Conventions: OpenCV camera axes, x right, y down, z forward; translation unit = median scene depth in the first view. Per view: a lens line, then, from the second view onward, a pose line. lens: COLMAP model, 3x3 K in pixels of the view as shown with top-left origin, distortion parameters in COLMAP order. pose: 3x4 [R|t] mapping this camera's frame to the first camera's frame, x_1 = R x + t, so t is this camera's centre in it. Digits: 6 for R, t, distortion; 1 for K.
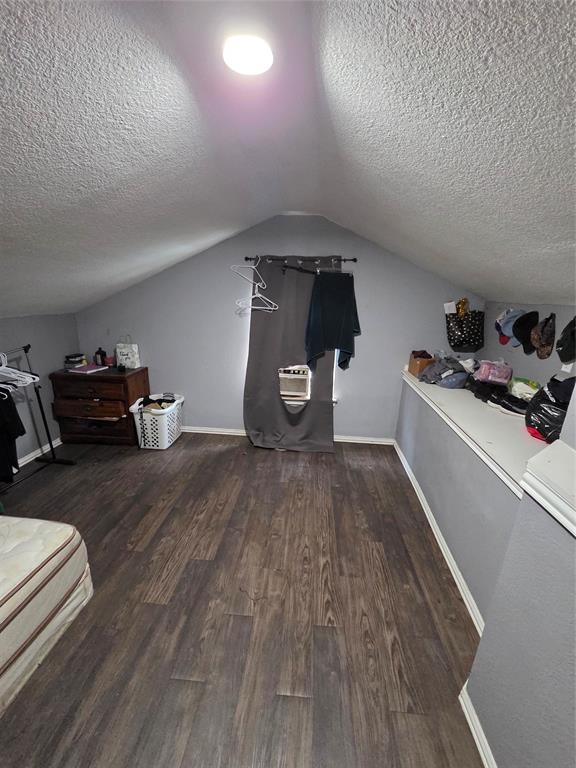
lens RADIAL K [[315.1, 0, 289.3], [0, 315.1, 383.2], [0, 0, 1]] dist [-0.001471, -0.000248]
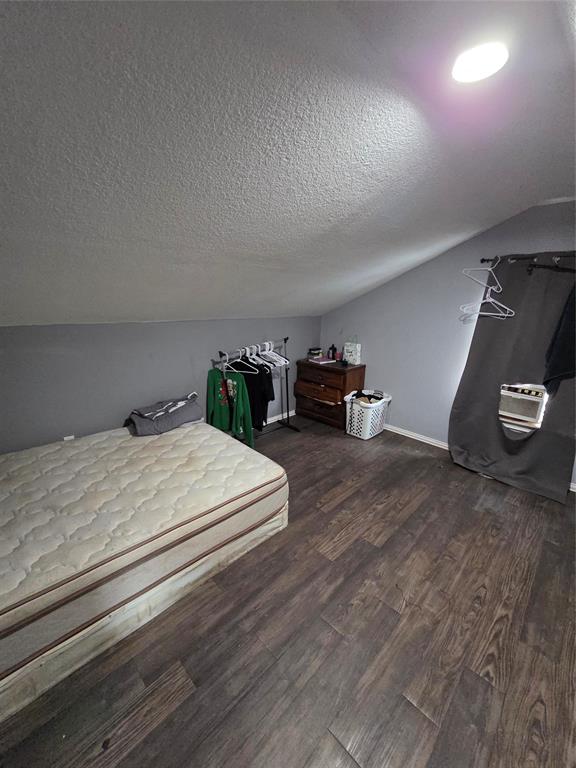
lens RADIAL K [[315.1, 0, 291.5], [0, 315.1, 383.4], [0, 0, 1]] dist [-0.001471, -0.000248]
pose [[0.758739, 0.157220, -0.632137, 0.093988], [-0.172334, 0.984307, 0.037960, 0.022835], [0.628185, 0.080137, 0.773926, -0.040166]]
